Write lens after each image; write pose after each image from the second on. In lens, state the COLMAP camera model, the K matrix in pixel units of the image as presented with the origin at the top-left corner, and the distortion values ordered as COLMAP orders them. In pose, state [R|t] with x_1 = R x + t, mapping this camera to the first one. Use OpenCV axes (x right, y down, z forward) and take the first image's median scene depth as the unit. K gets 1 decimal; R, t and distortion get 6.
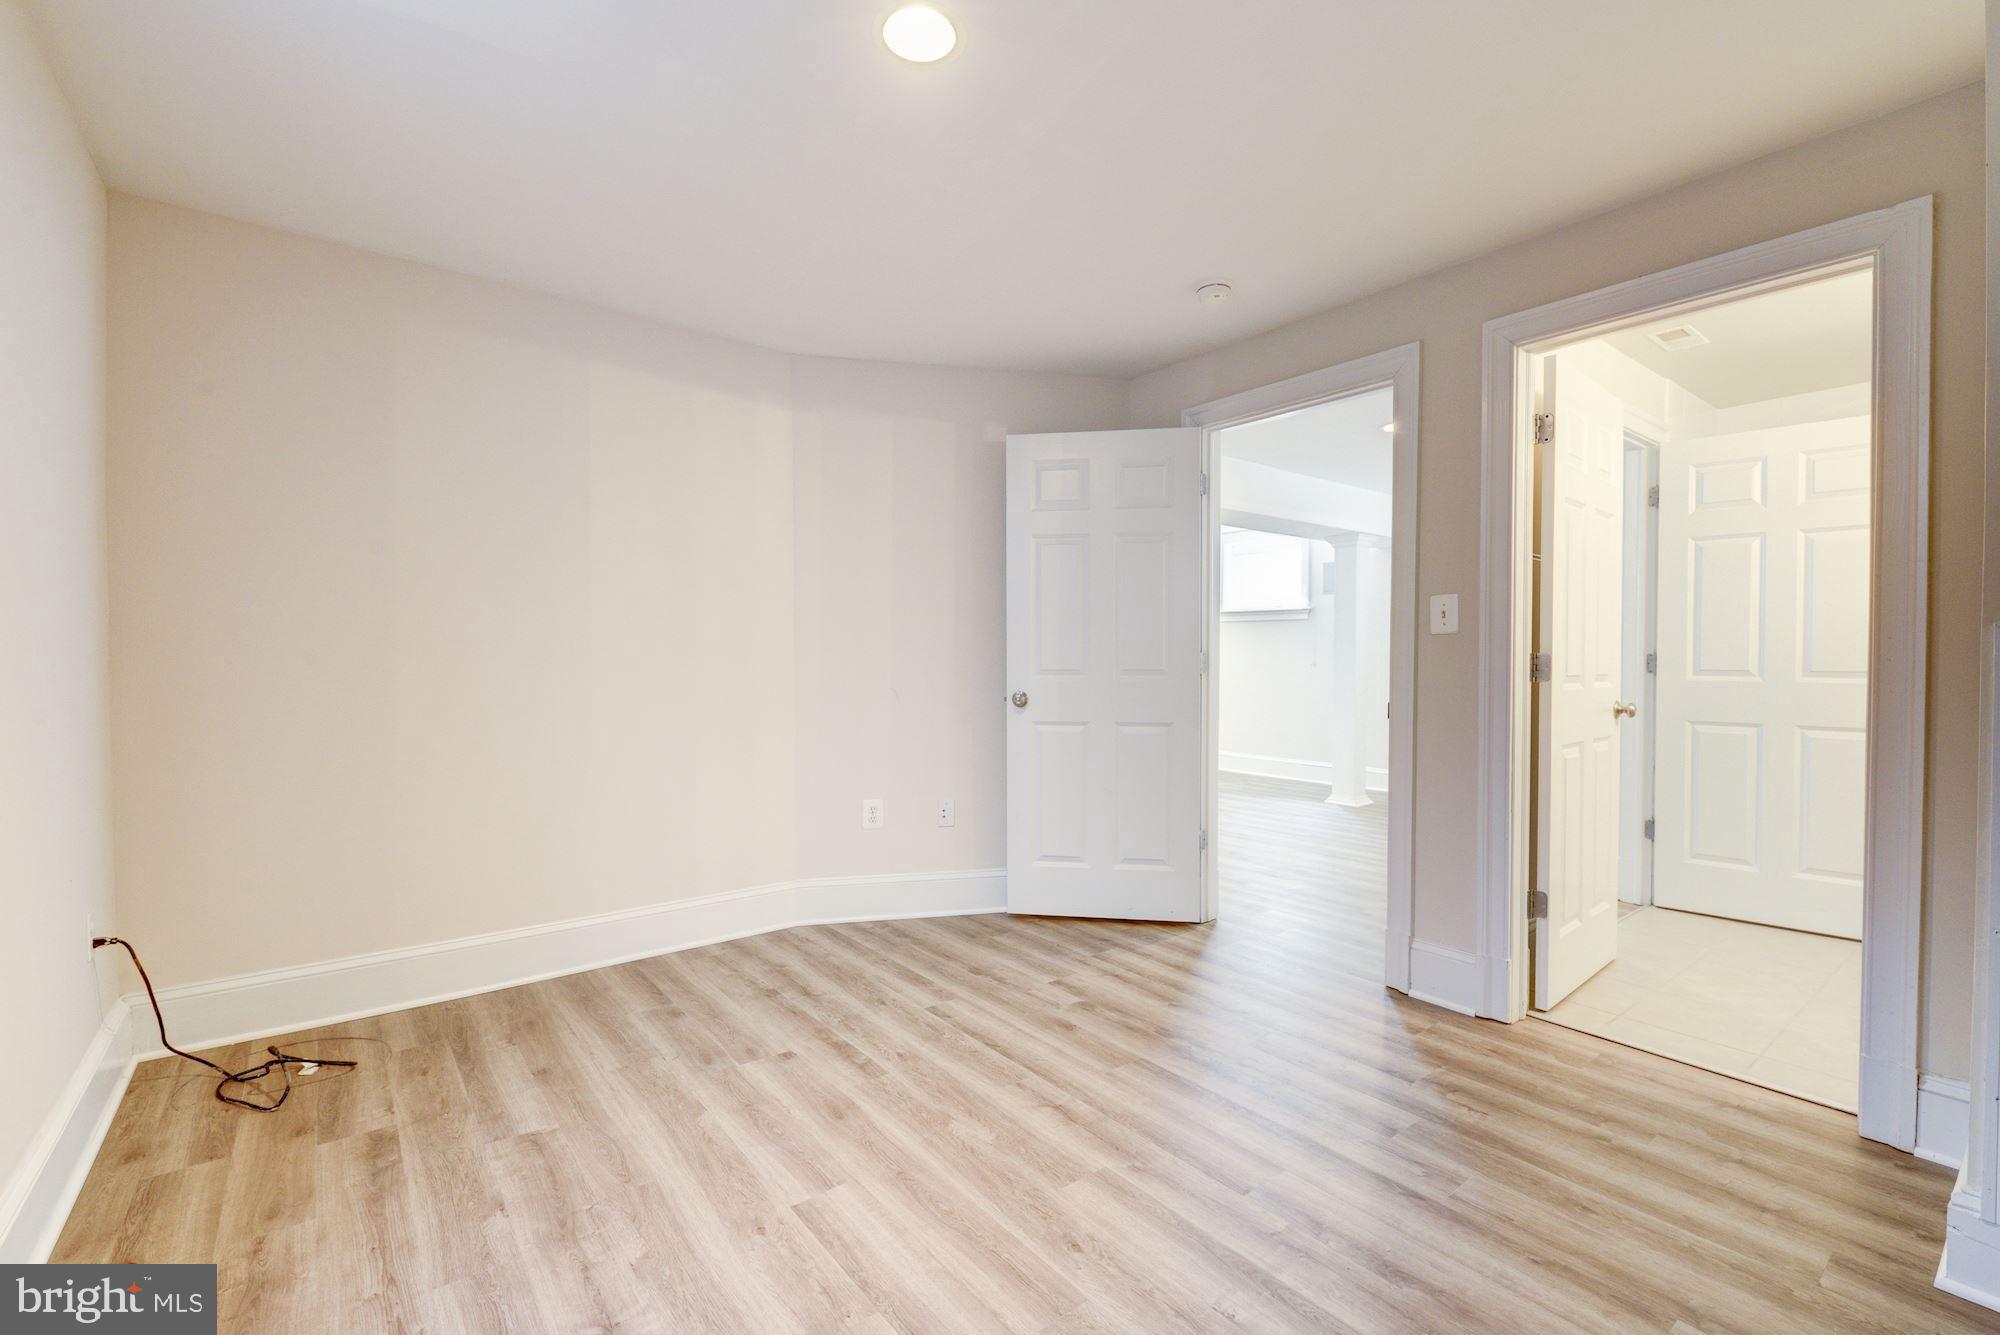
lens RADIAL K [[863.9, 0, 996.3], [0, 863.9, 659.5], [0, 0, 1]] dist [0.008289, -0.003389]
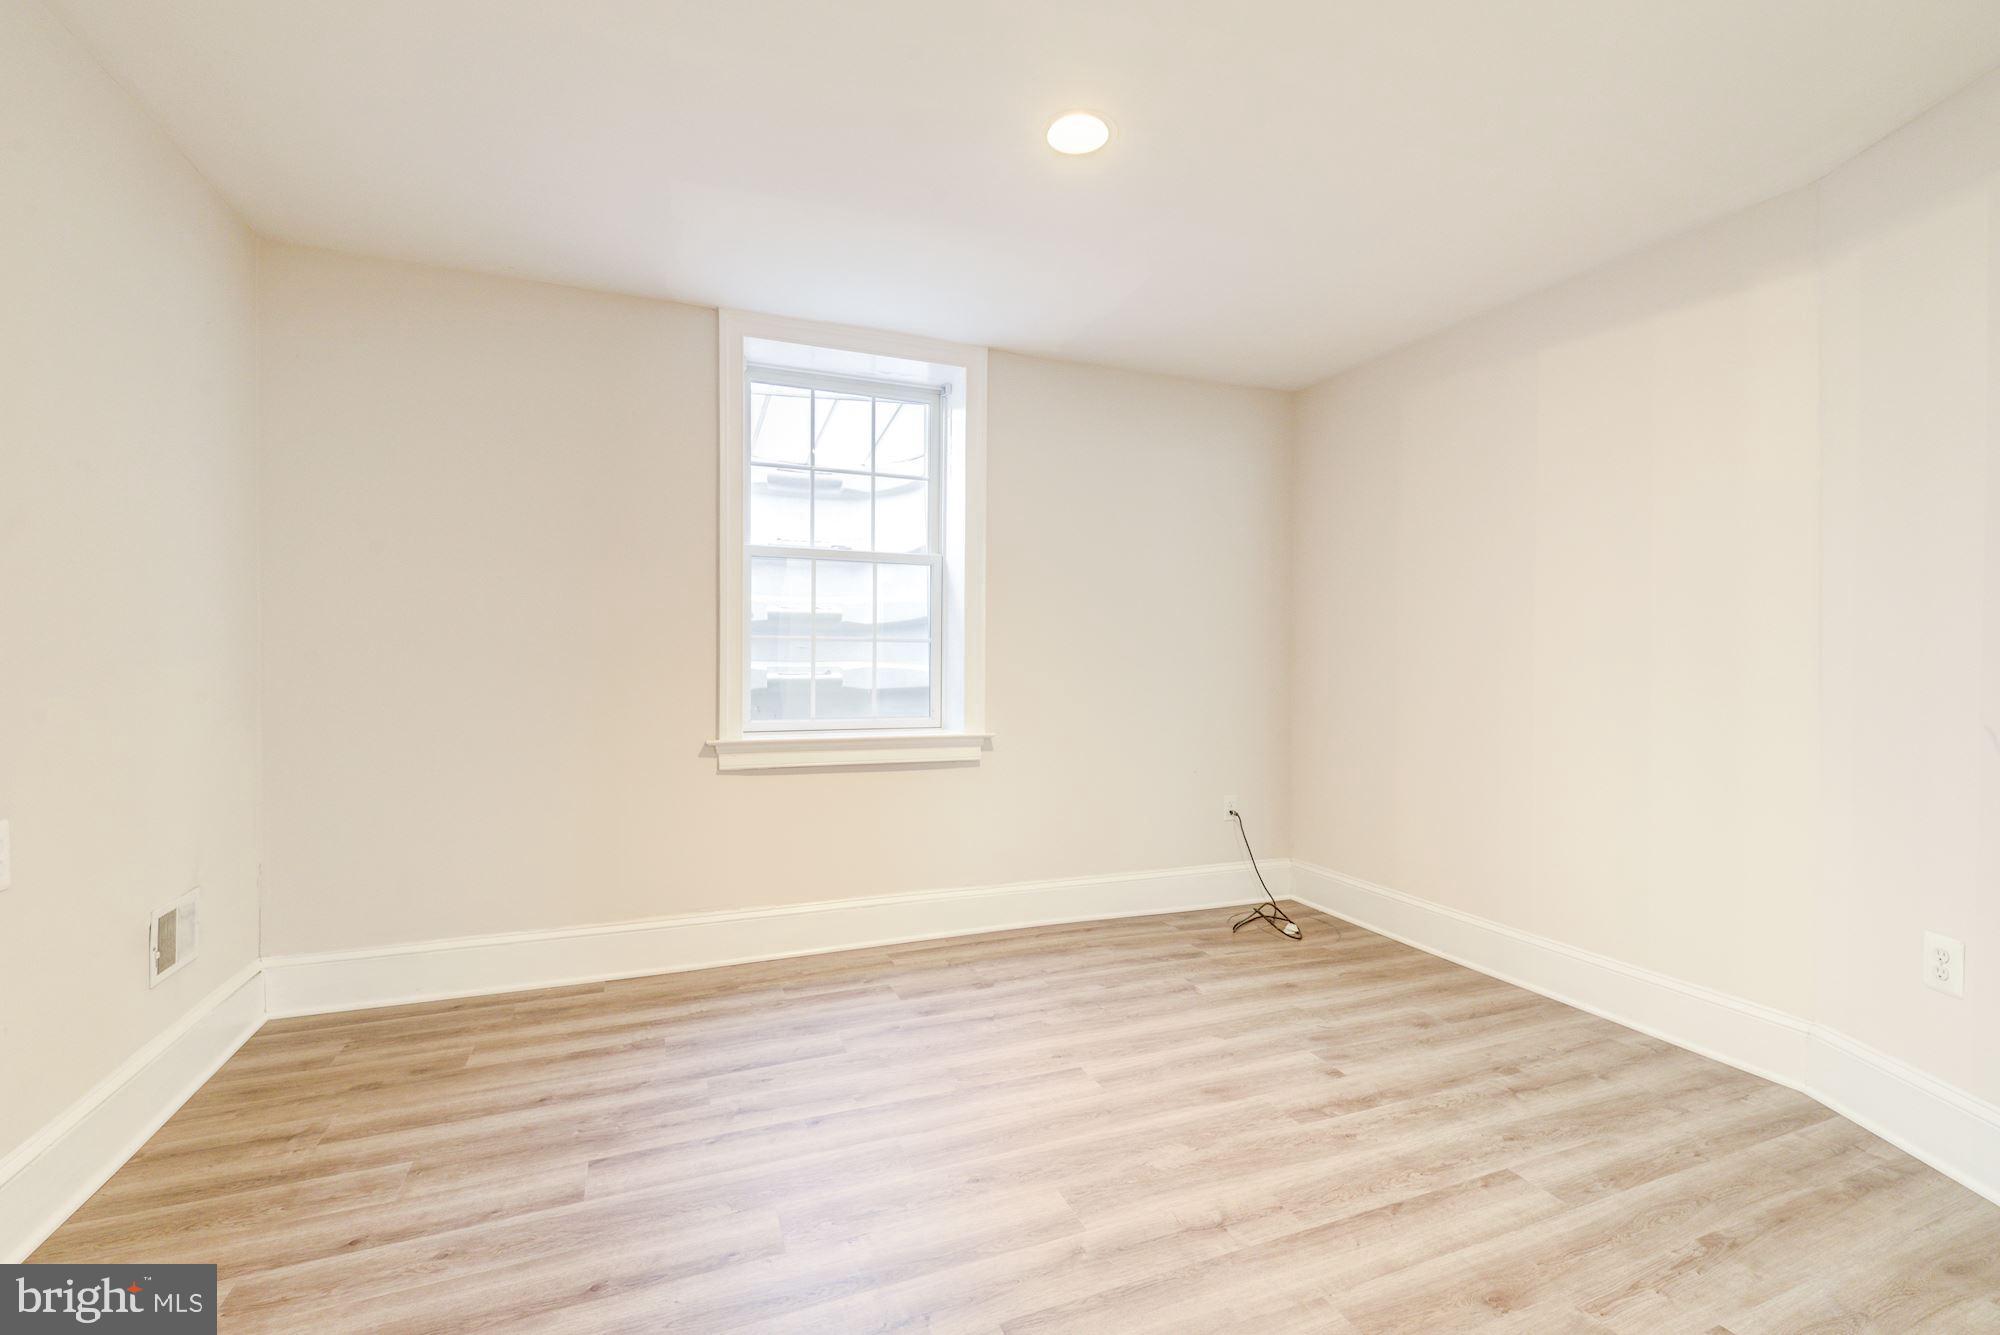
lens RADIAL K [[863.9, 0, 995.8], [0, 863.9, 671.2], [0, 0, 1]] dist [0.008289, -0.003389]
pose [[-0.285534, 0.009348, -0.958323, 0.710903], [-0.009338, 0.999878, 0.012535, 0.003118], [0.958323, 0.012528, -0.285412, 0.825900]]
